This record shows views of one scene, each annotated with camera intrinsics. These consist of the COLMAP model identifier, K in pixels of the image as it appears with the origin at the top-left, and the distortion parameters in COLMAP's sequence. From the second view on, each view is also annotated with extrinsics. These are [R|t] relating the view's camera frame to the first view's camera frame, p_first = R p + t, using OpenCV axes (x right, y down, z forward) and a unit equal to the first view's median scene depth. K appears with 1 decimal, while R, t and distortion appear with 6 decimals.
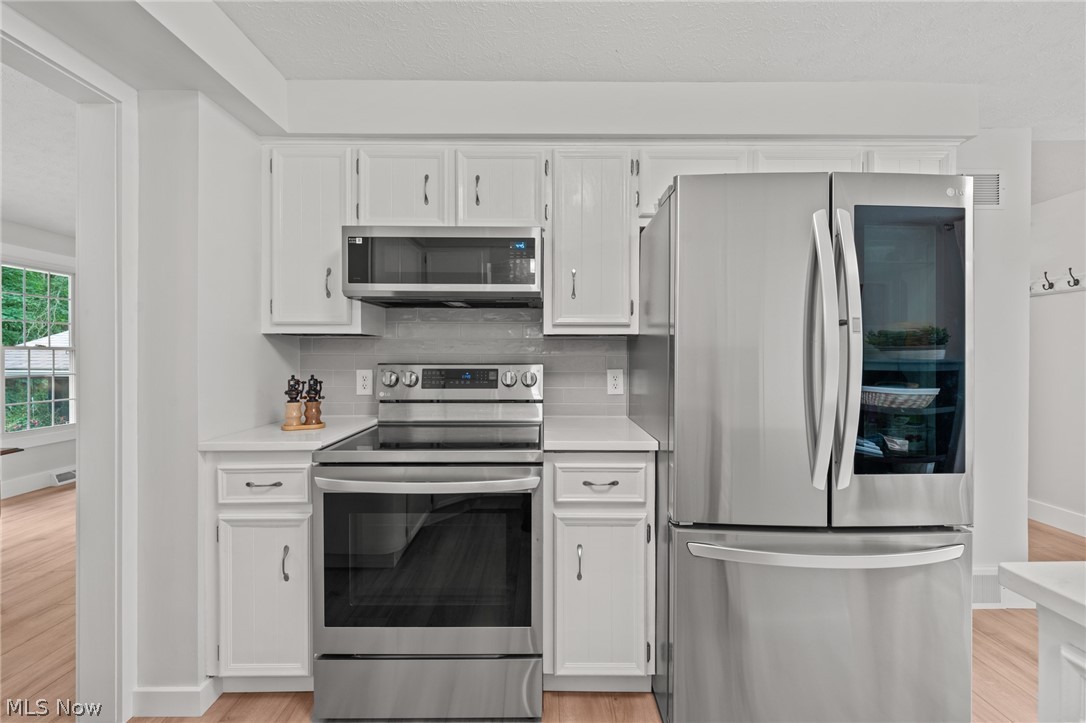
lens RADIAL K [[448.6, 0, 547.8], [0, 448.6, 357.7], [0, 0, 1]] dist [0.001022, 0.000068]
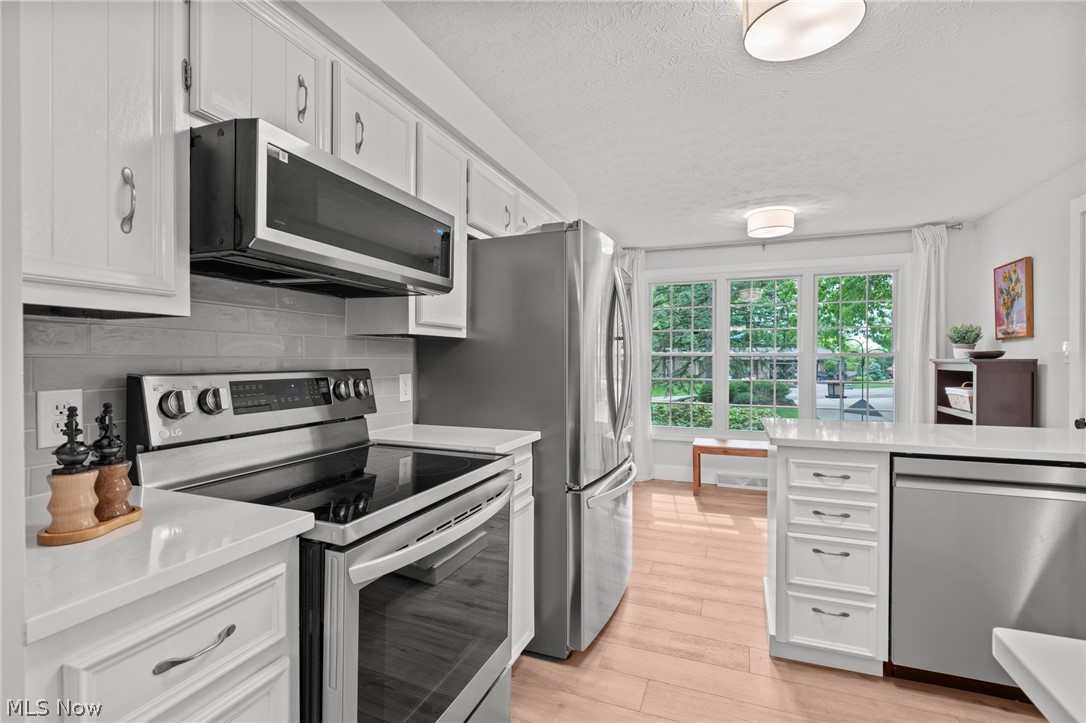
lens RADIAL K [[496.0, 0, 543.0], [0, 496.0, 361.5], [0, 0, 1]] dist [-0.002411, -0.000004]
pose [[0.376079, -0.006656, 0.926564, -0.784294], [0.007325, 0.999964, 0.004210, -0.001257], [-0.926559, 0.005204, 0.376114, 0.409657]]
